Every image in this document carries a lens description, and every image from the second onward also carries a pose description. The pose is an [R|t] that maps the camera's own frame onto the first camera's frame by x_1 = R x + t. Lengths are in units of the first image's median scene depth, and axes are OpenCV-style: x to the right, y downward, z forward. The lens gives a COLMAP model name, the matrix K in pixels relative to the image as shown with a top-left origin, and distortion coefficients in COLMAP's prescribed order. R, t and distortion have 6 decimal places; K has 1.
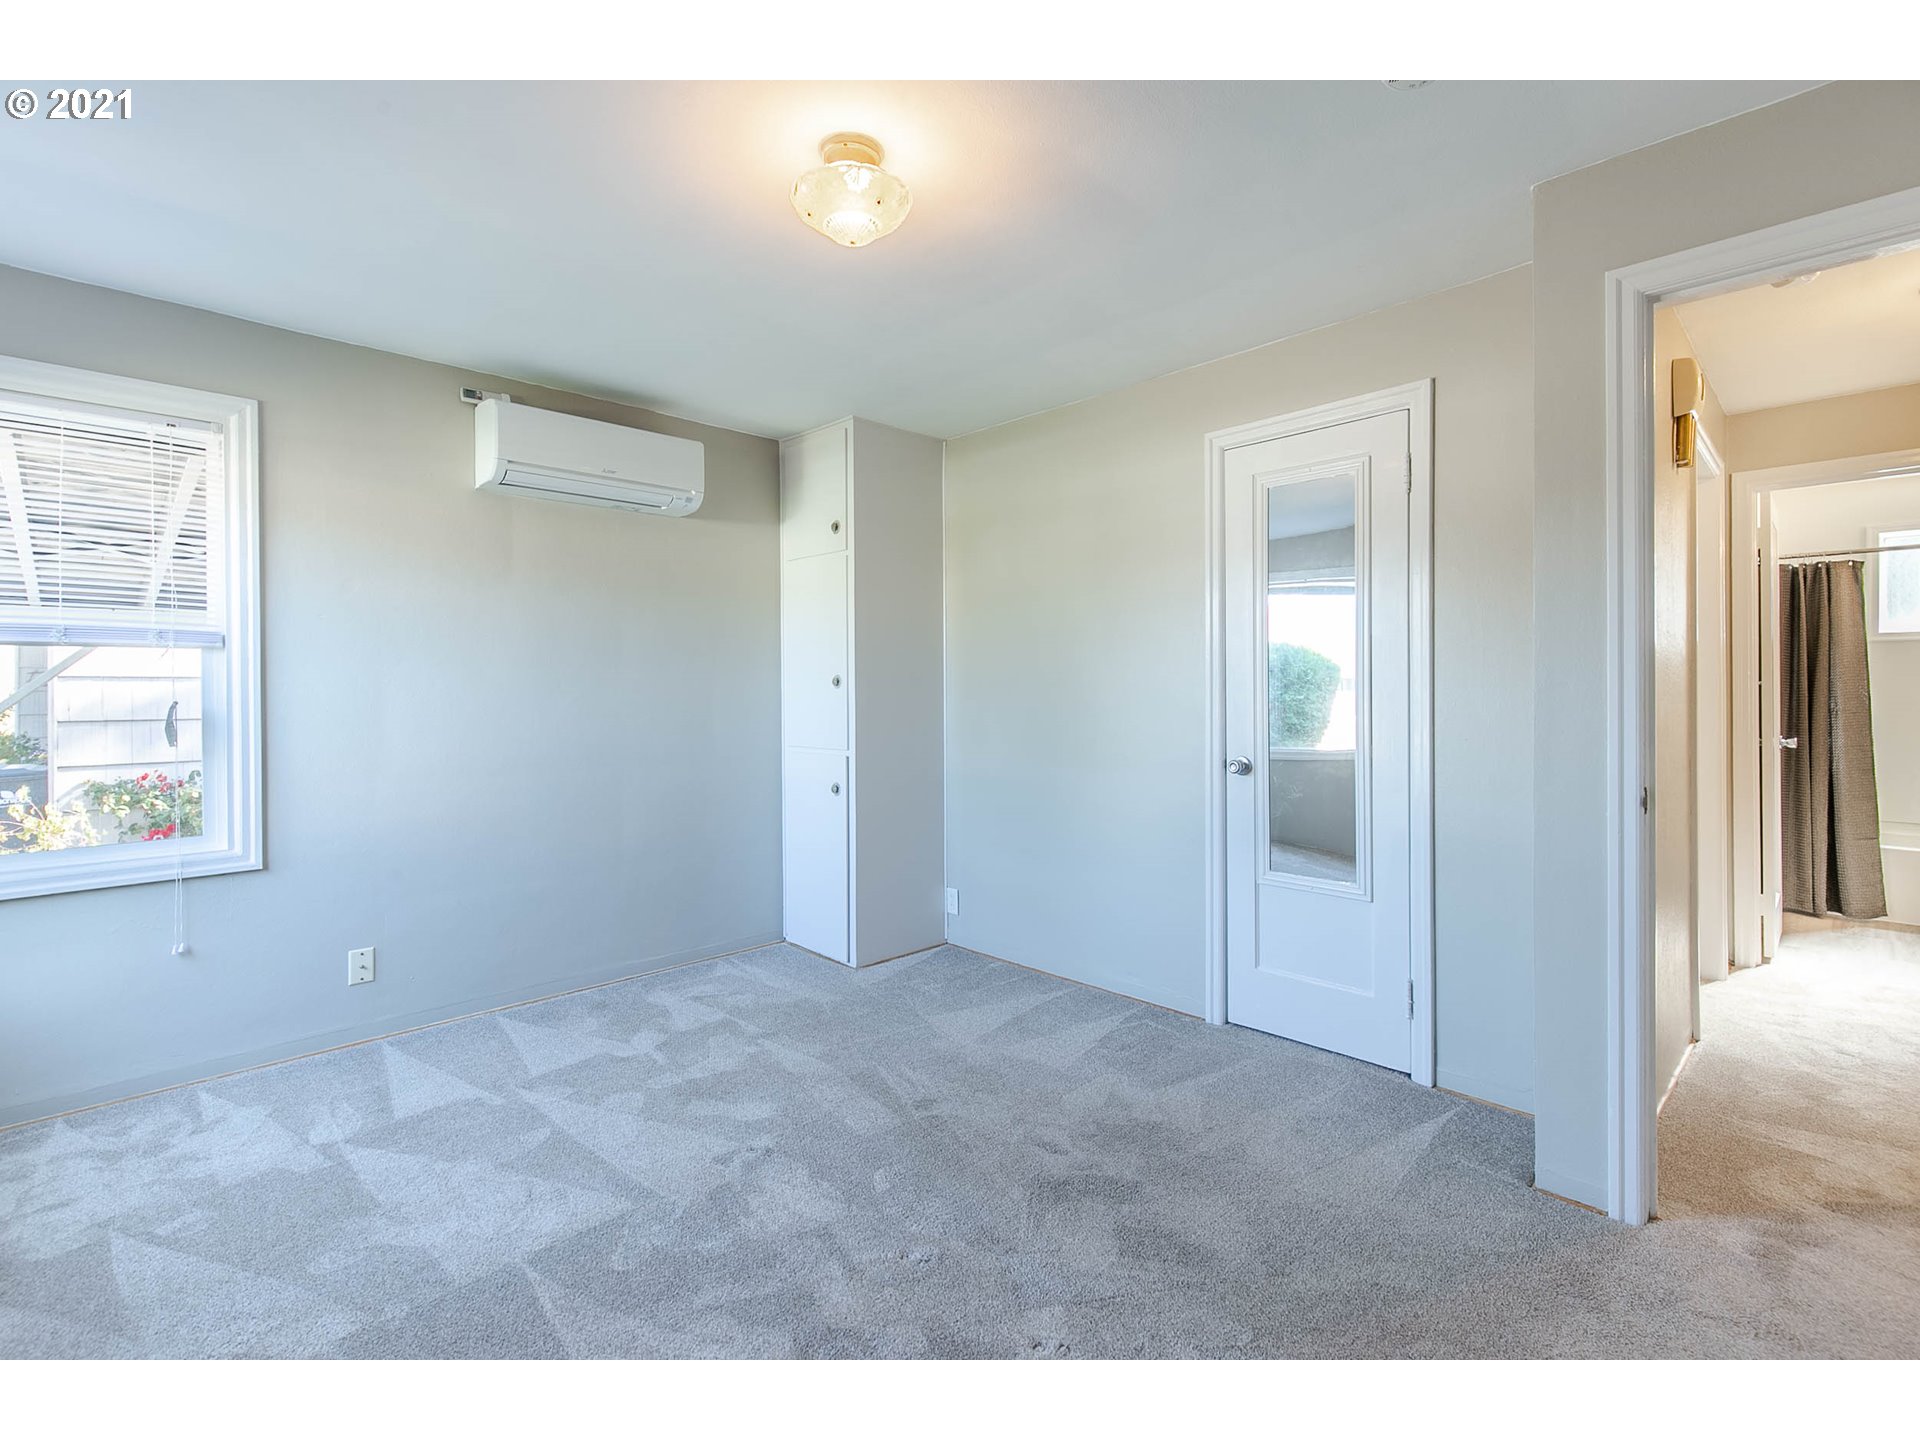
lens RADIAL K [[883.2, 0, 967.4], [0, 883.2, 692.1], [0, 0, 1]] dist [0.004724, 0.000021]
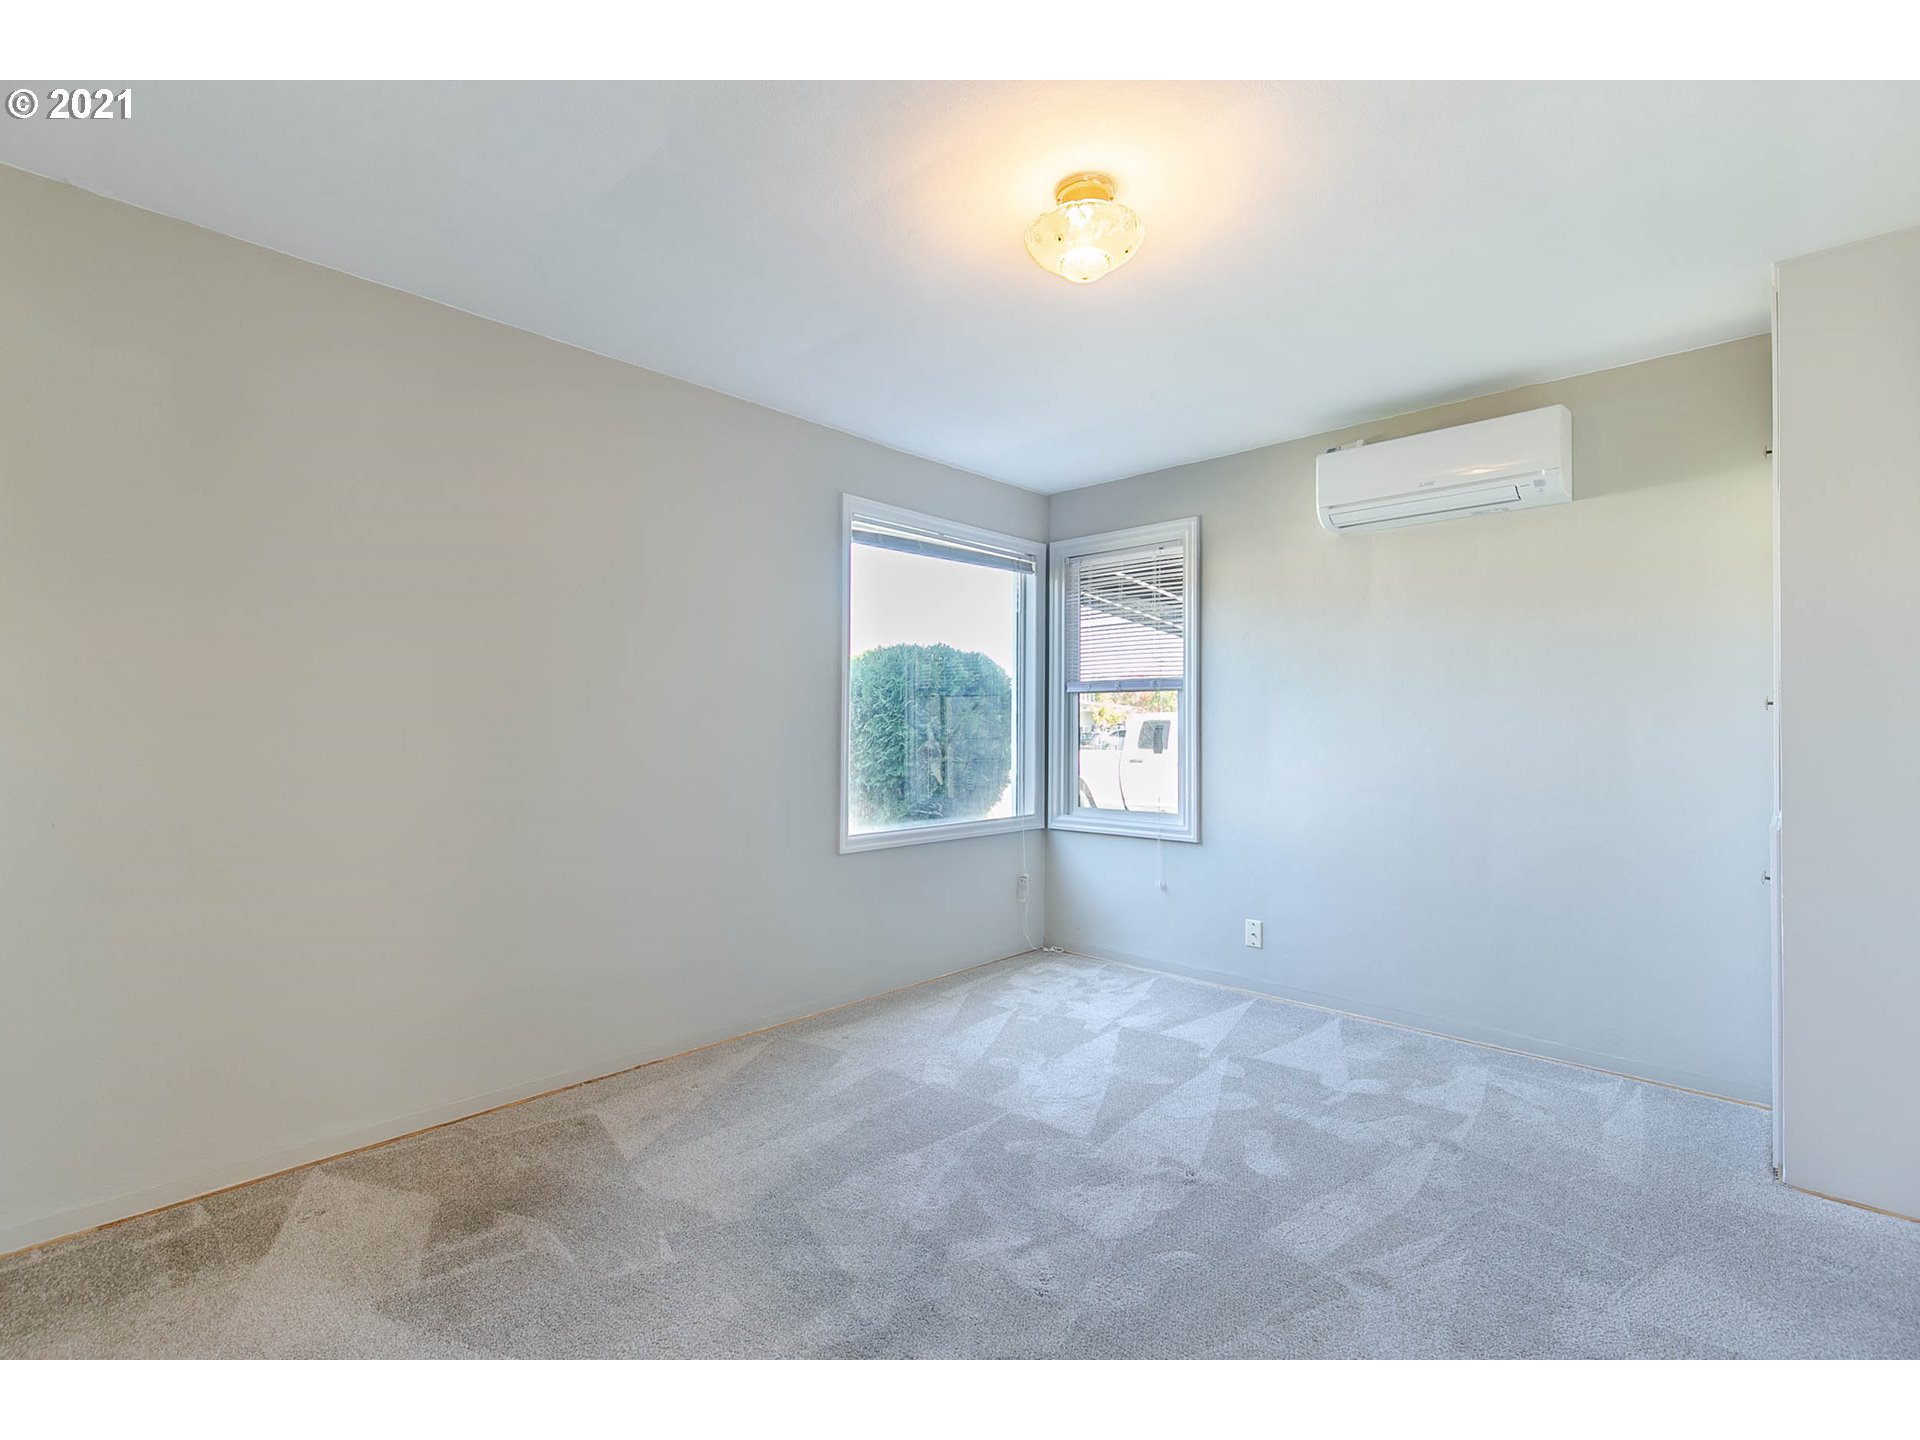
lens RADIAL K [[883.2, 0, 967.4], [0, 883.2, 692.1], [0, 0, 1]] dist [0.004724, 0.000021]
pose [[0.027558, -0.034431, -0.999027, 0.666257], [-0.003887, 0.999395, -0.034551, 0.008695], [0.999613, 0.004835, 0.027408, 0.624372]]
